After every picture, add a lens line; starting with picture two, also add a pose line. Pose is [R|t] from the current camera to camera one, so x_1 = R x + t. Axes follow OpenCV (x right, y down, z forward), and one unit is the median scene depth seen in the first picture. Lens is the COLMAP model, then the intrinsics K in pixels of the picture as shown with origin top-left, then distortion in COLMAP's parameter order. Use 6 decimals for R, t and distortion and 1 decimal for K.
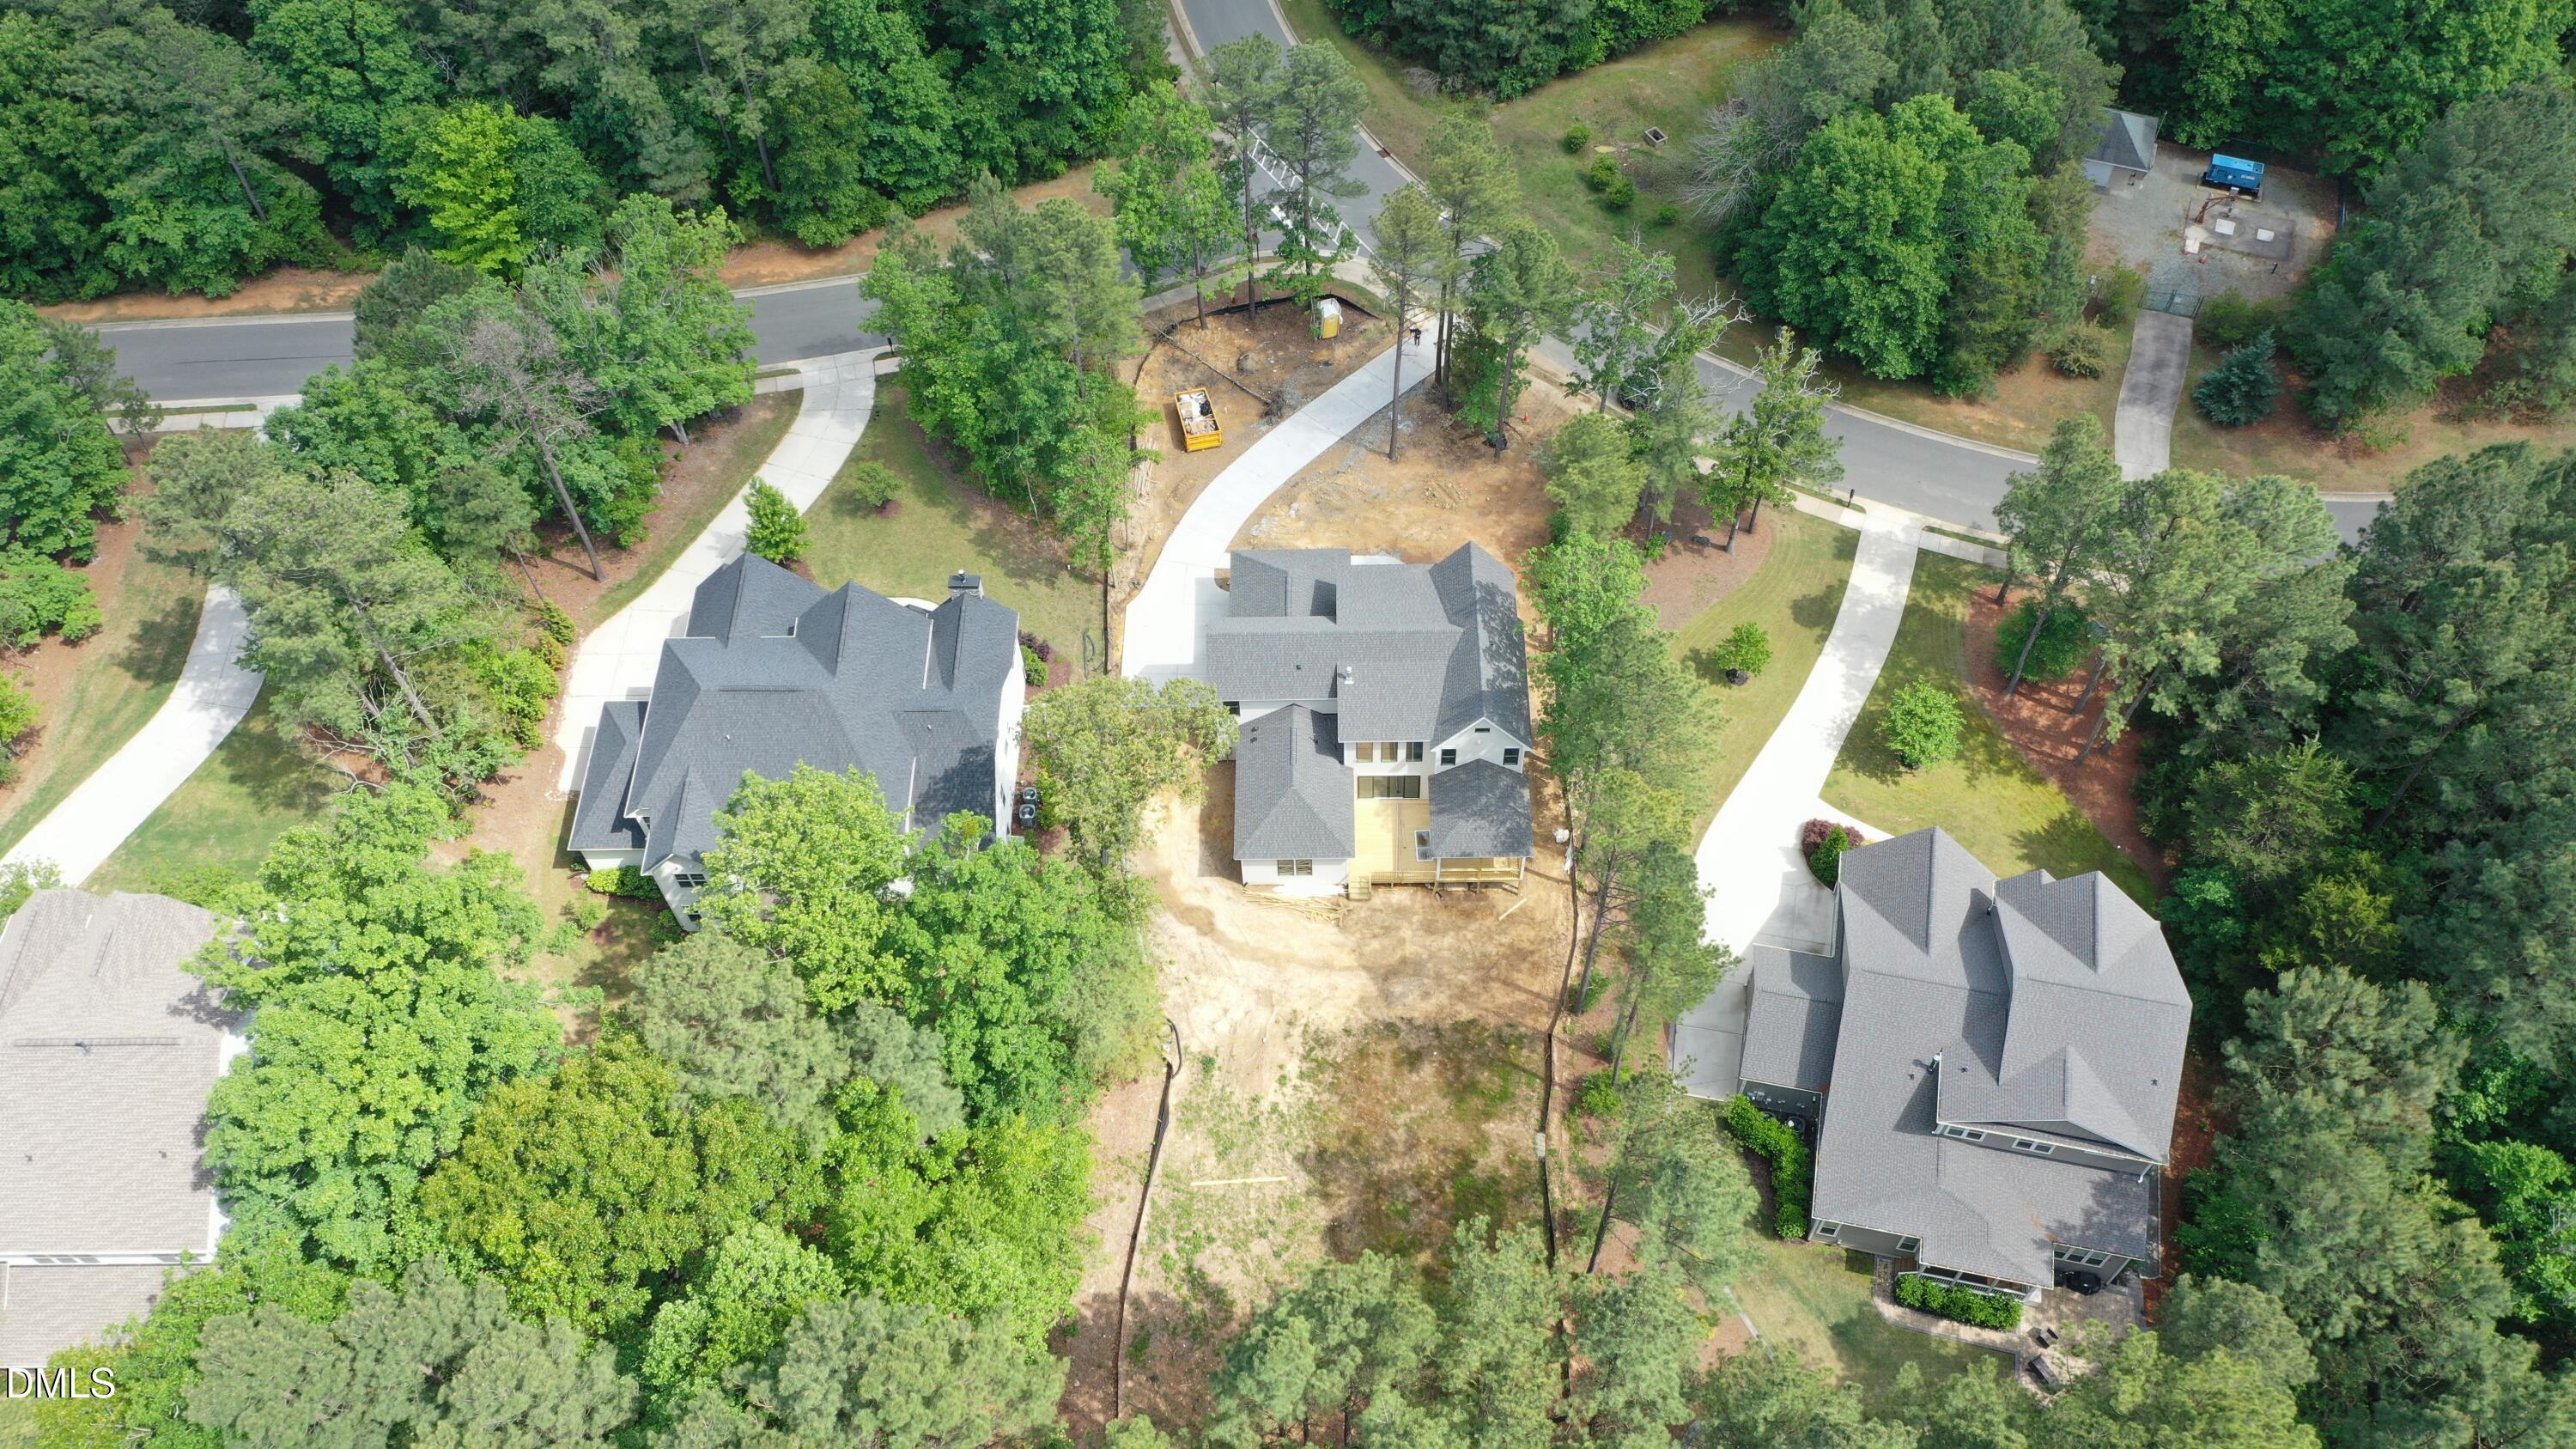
lens RADIAL K [[2044.8, 0, 1277.6], [0, 2044.8, 724.4], [0, 0, 1]] dist [0.004412, 0.012403]
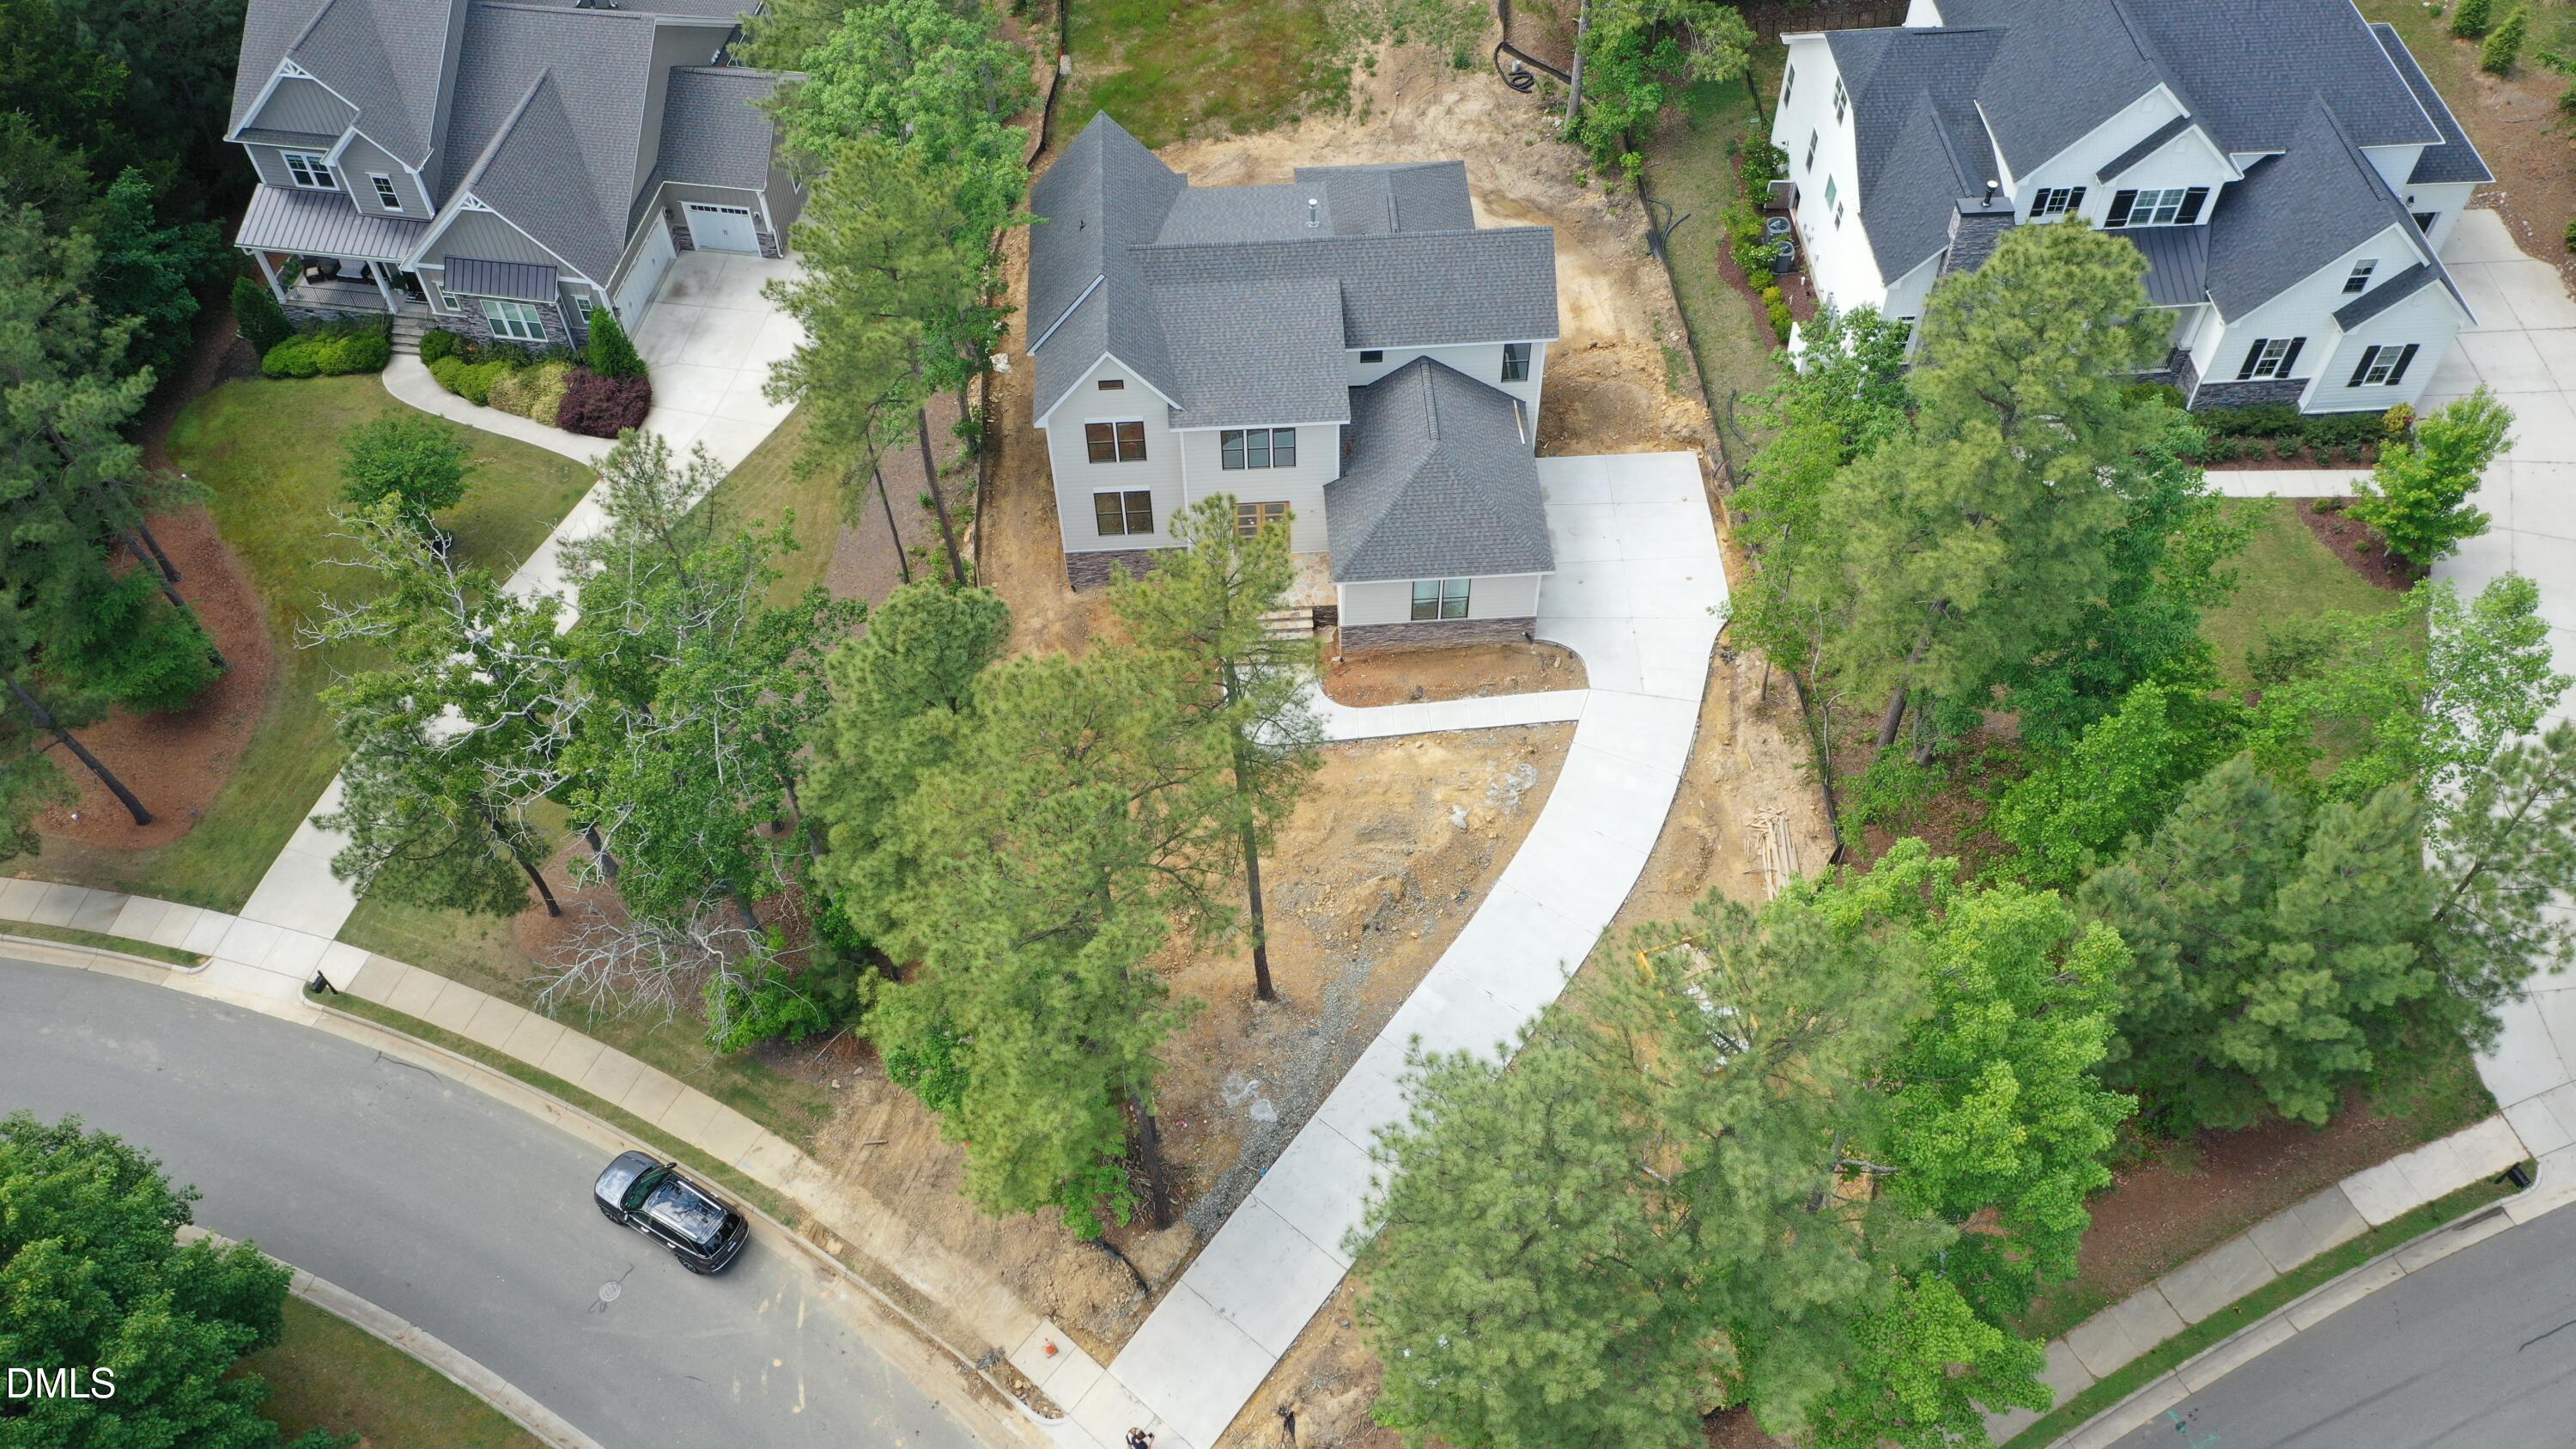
lens RADIAL K [[2044.8, 0, 1290.9], [0, 2044.8, 716.7], [0, 0, 1]] dist [0.004412, 0.012403]
pose [[-0.996713, 0.080960, -0.002881, 0.054248], [-0.027283, -0.301968, 0.952927, -0.648674], [0.076279, 0.949874, 0.303185, 0.933820]]
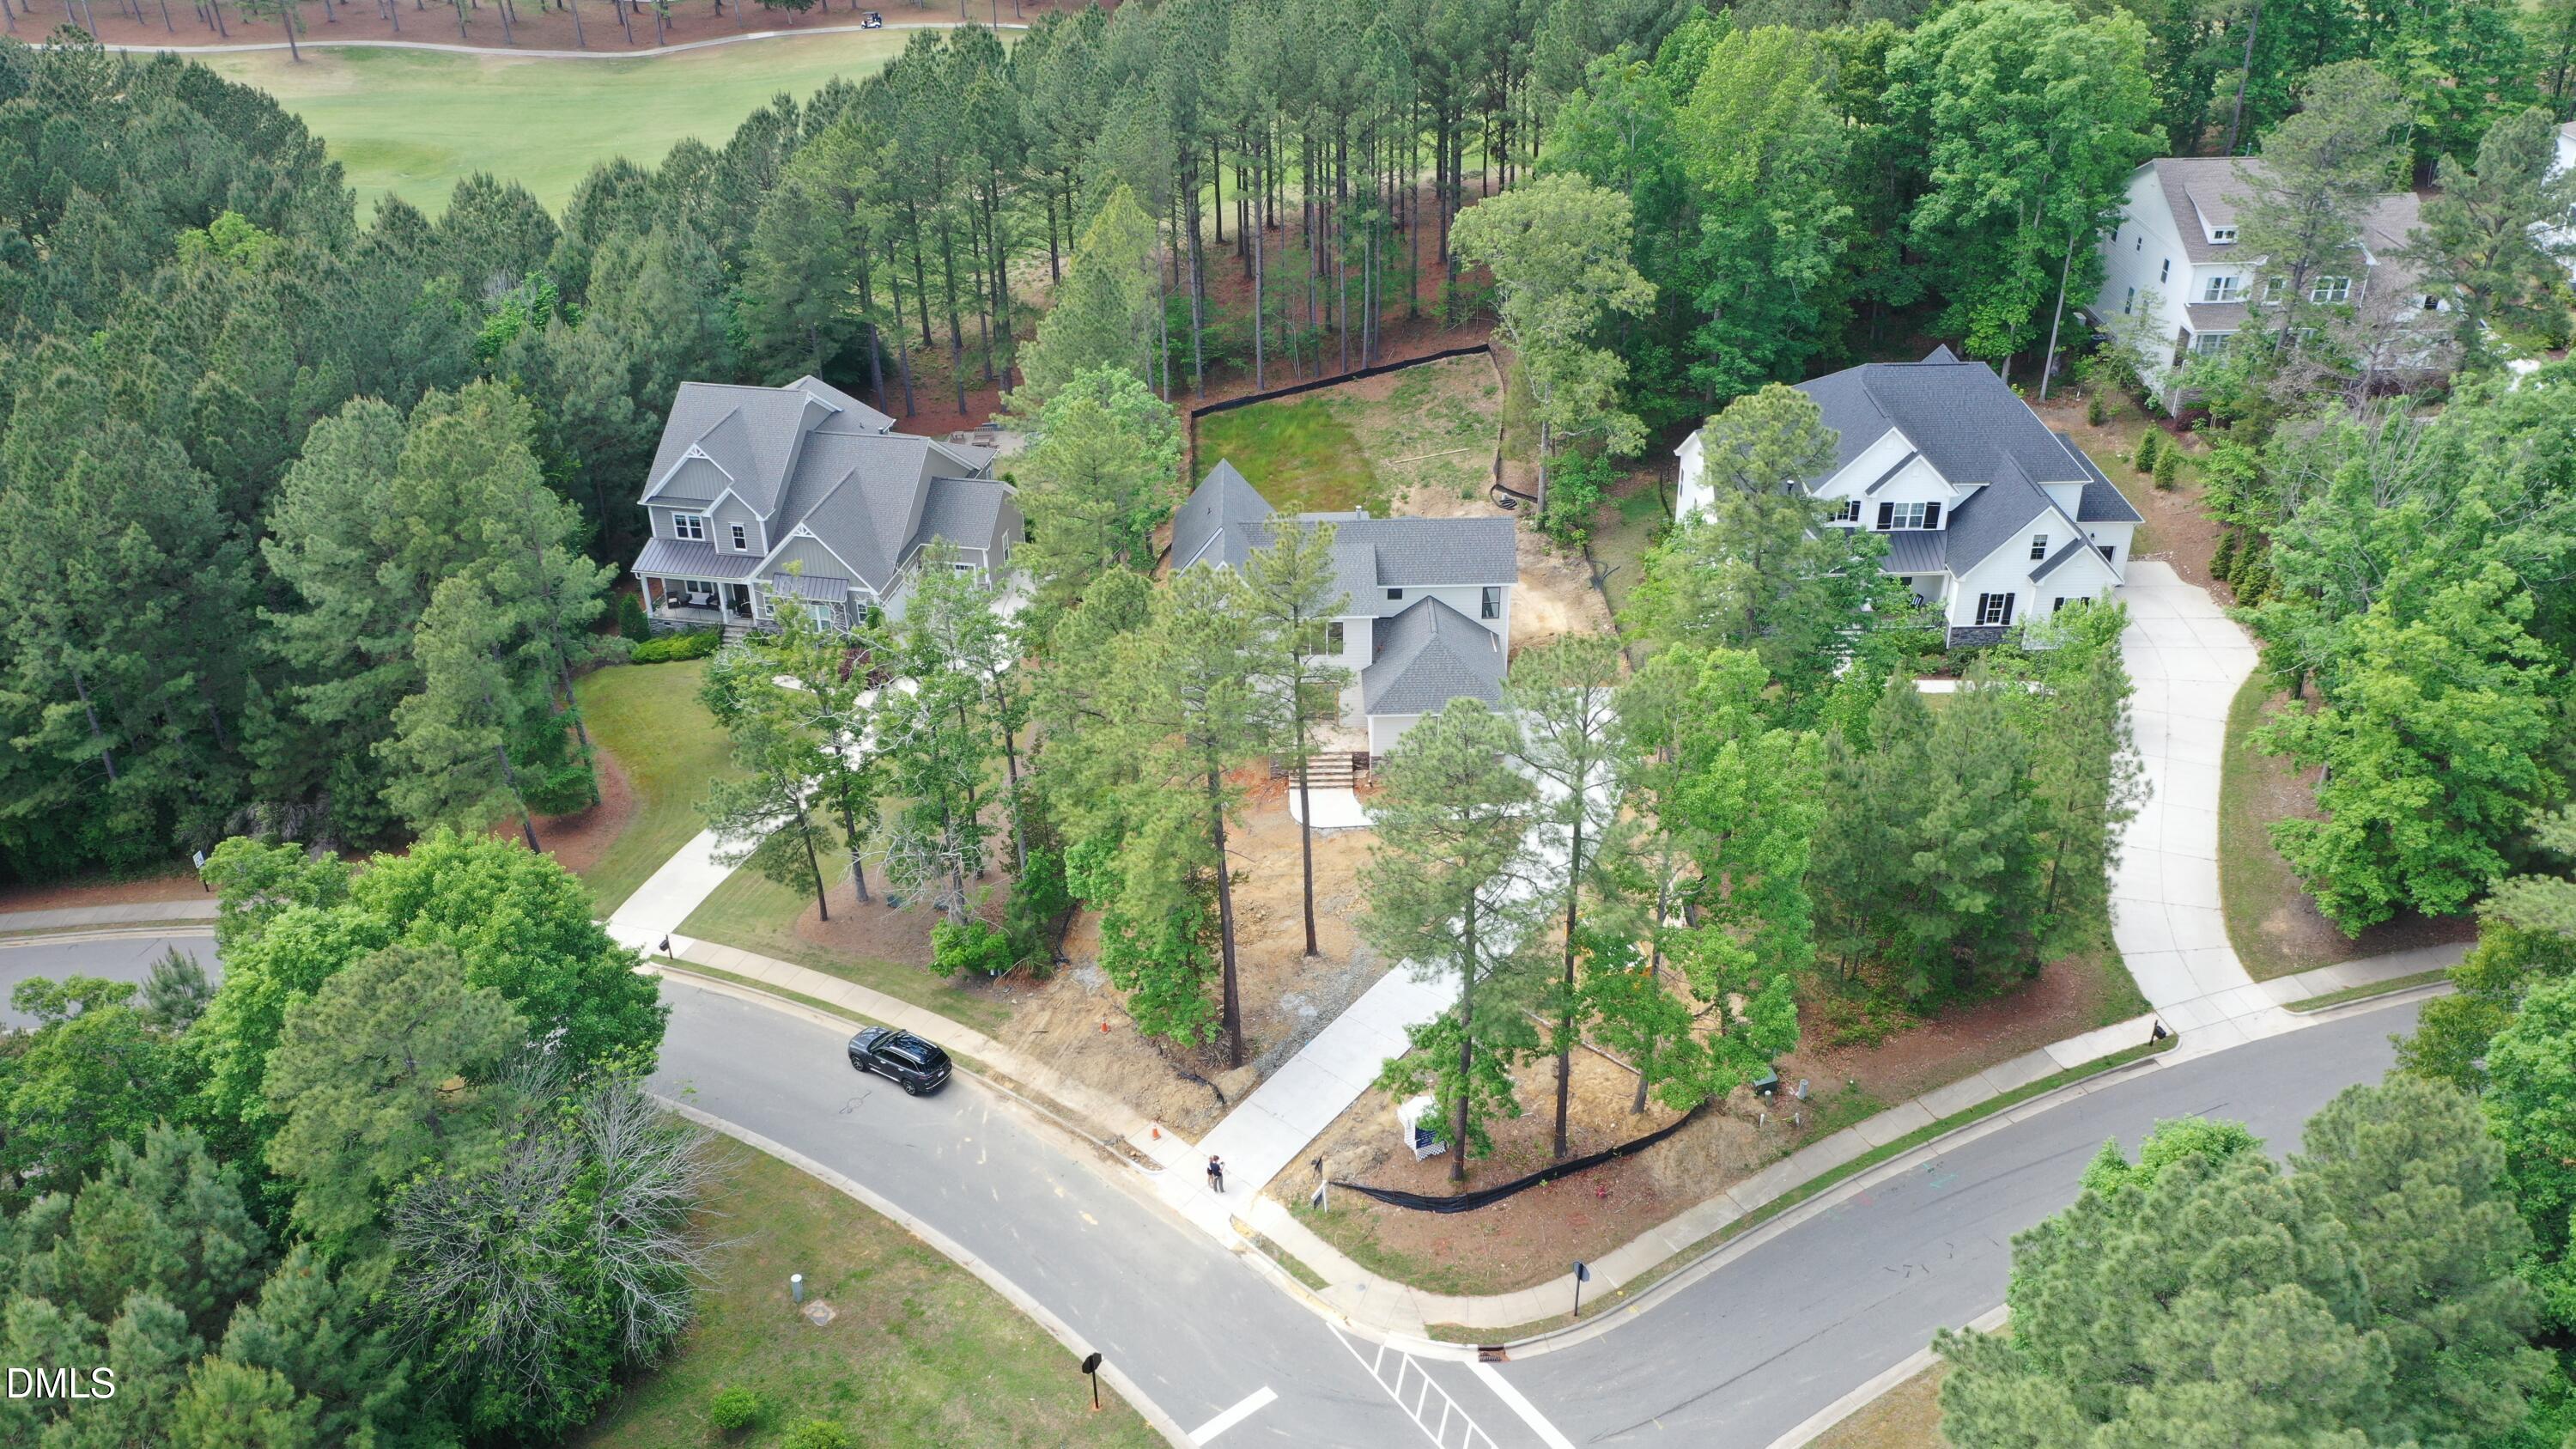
lens RADIAL K [[2044.8, 0, 1292.5], [0, 2044.8, 715.6], [0, 0, 1]] dist [0.004412, 0.012403]
pose [[-0.998600, 0.052609, 0.005590, 0.063520], [0.009394, 0.072338, 0.997336, -0.949088], [0.052065, 0.995992, -0.072730, 1.133925]]
